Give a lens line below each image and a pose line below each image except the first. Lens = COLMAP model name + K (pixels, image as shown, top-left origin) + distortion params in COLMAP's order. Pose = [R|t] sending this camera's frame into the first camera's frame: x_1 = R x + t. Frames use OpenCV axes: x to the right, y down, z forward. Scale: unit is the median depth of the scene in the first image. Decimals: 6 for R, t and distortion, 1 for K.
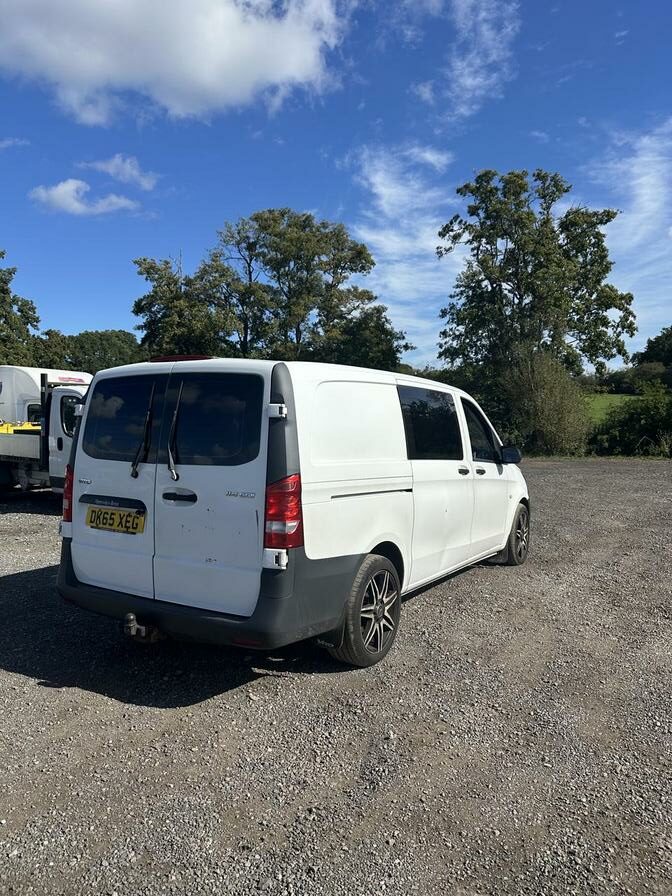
lens RADIAL K [[666.3, 0, 319.9], [0, 666.3, 437.9], [0, 0, 1]] dist [0.053610, -0.085506]
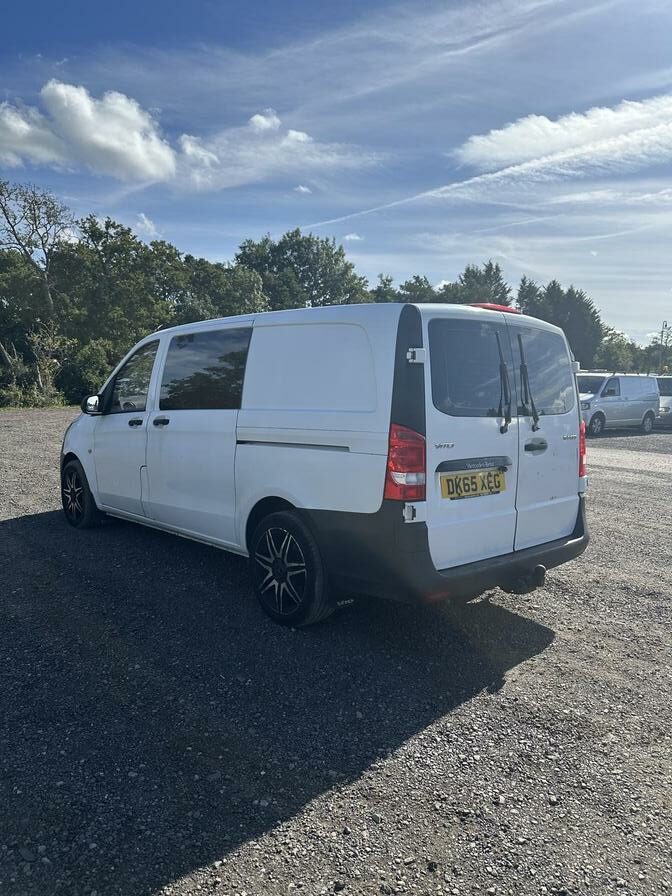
lens RADIAL K [[644.7, 0, 387.9], [0, 644.7, 446.0], [0, 0, 1]] dist [0.000132, -0.006034]
pose [[0.218977, -0.087438, 0.971804, -0.147357], [-0.003083, 0.995910, 0.090301, -0.000345], [-0.975725, -0.022769, 0.217812, 0.119321]]
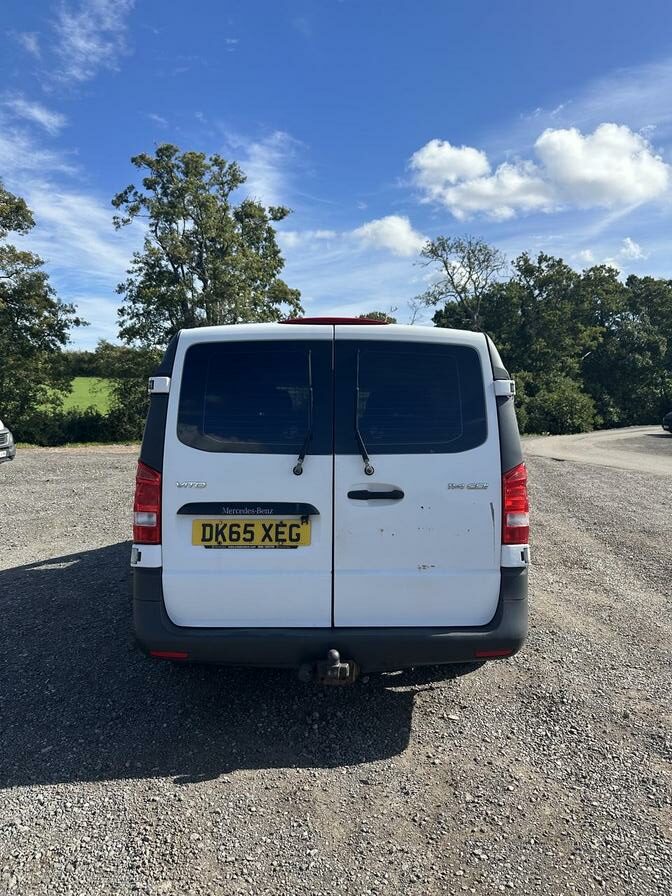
lens RADIAL K [[668.7, 0, 349.3], [0, 668.7, 443.3], [0, 0, 1]] dist [0.001001, -0.006333]
pose [[0.827726, -0.029331, 0.560365, -0.080629], [0.011785, 0.999321, 0.034900, -0.000065], [-0.561008, -0.022283, 0.827510, 0.043002]]
